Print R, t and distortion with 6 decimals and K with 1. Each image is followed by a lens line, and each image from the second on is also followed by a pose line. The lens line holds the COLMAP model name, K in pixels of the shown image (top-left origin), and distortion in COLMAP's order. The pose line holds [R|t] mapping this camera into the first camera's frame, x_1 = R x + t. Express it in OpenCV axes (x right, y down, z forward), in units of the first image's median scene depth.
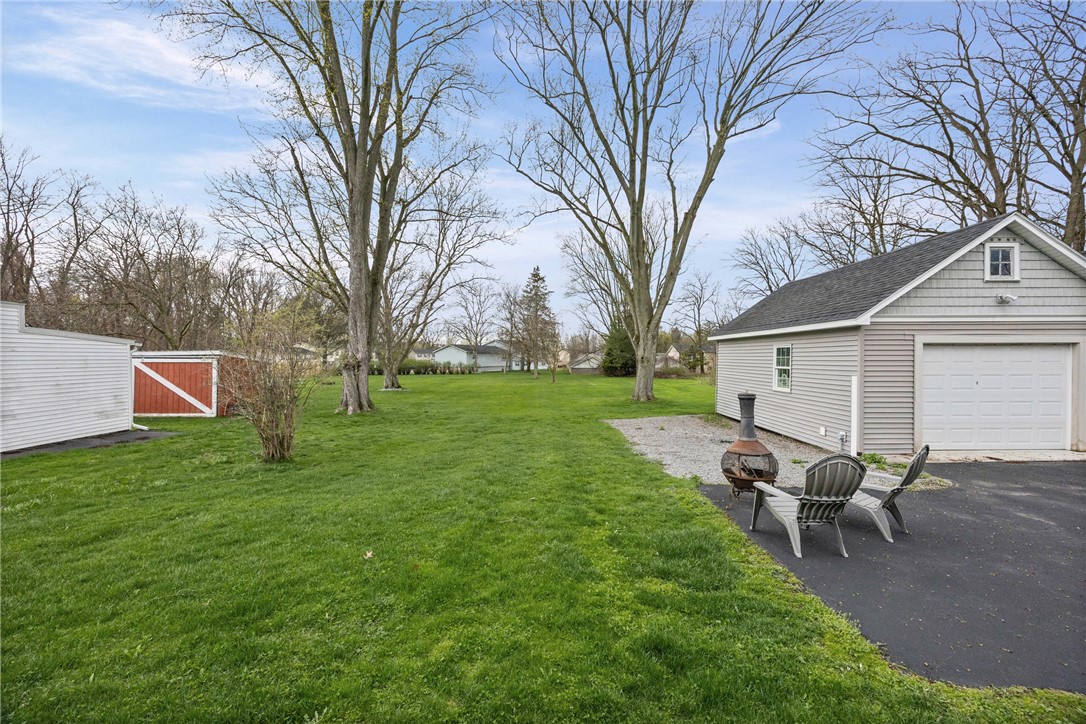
lens RADIAL K [[420.4, 0, 541.7], [0, 420.4, 364.3], [0, 0, 1]] dist [-0.000397, -0.000735]
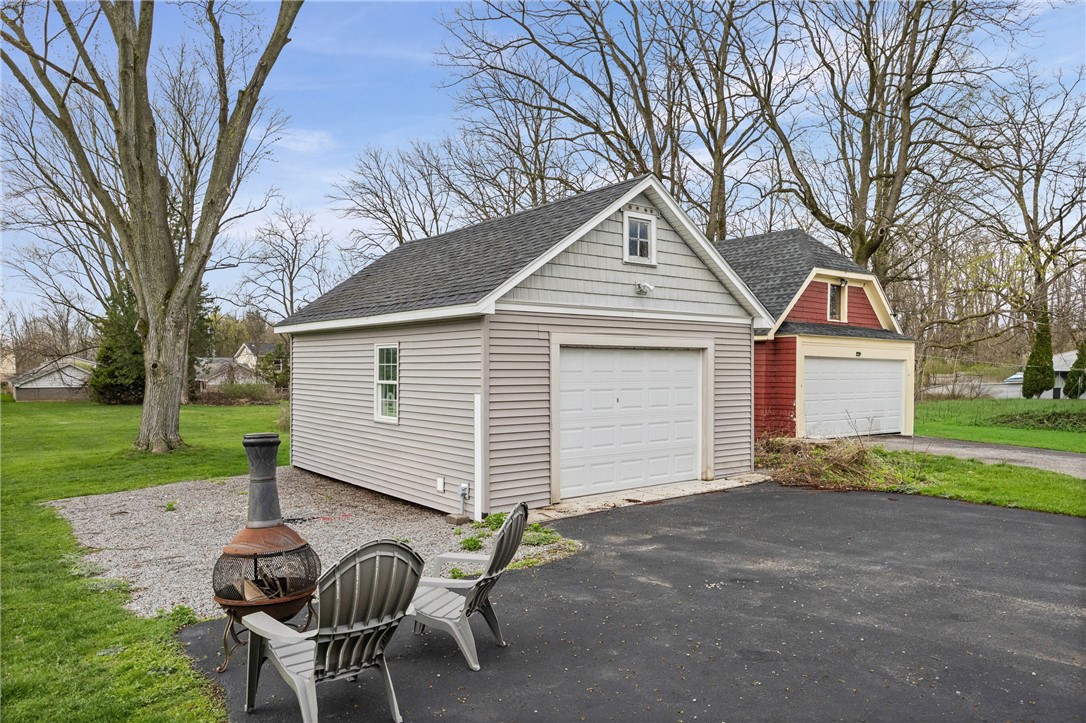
lens RADIAL K [[751.2, 0, 547.9], [0, 751.2, 389.2], [0, 0, 1]] dist [0.000934, -0.000396]
pose [[0.780344, -0.016440, 0.625134, 0.047936], [0.007428, 0.999828, 0.017021, 0.000791], [-0.625306, -0.008638, 0.780332, 0.019510]]
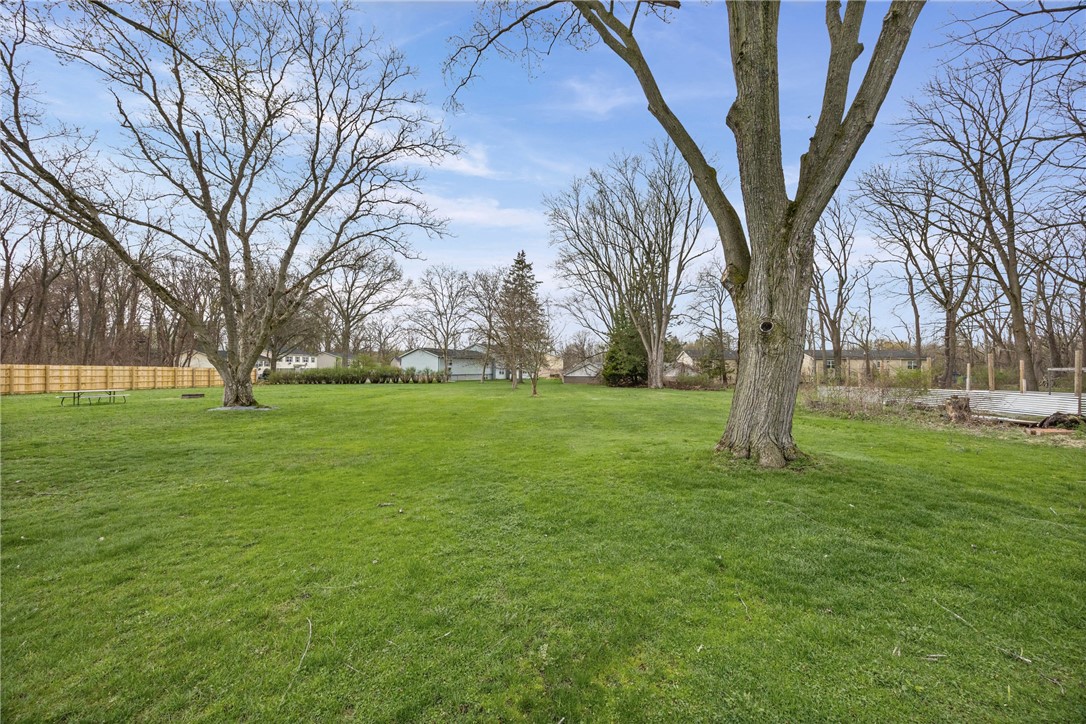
lens RADIAL K [[420.4, 0, 540.0], [0, 420.4, 363.9], [0, 0, 1]] dist [-0.000397, -0.000735]
pose [[0.999965, 0.004669, 0.006971, 0.070146], [-0.004488, 0.999660, -0.025696, 0.022200], [-0.007088, 0.025664, 0.999645, 0.702615]]
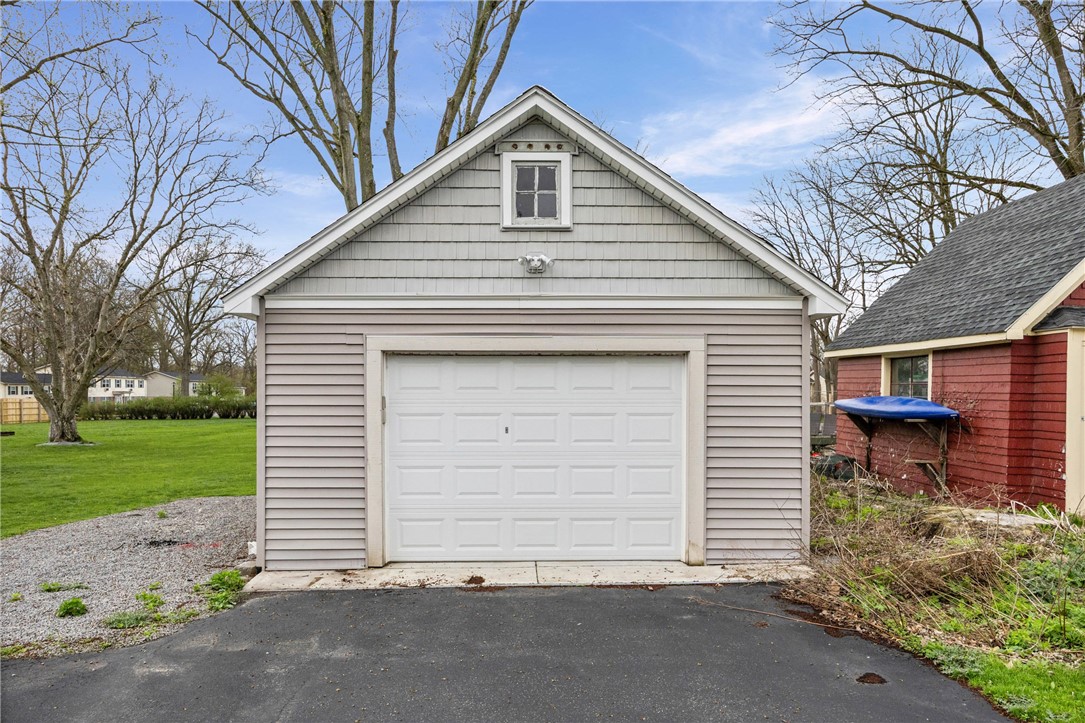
lens RADIAL K [[685.0, 0, 521.4], [0, 685.0, 409.9], [0, 0, 1]] dist [-0.000919, 0.001388]
pose [[0.999858, 0.002794, 0.016648, 0.422726], [-0.002945, 0.999955, 0.009031, 0.005063], [-0.016622, -0.009079, 0.999821, 0.068932]]
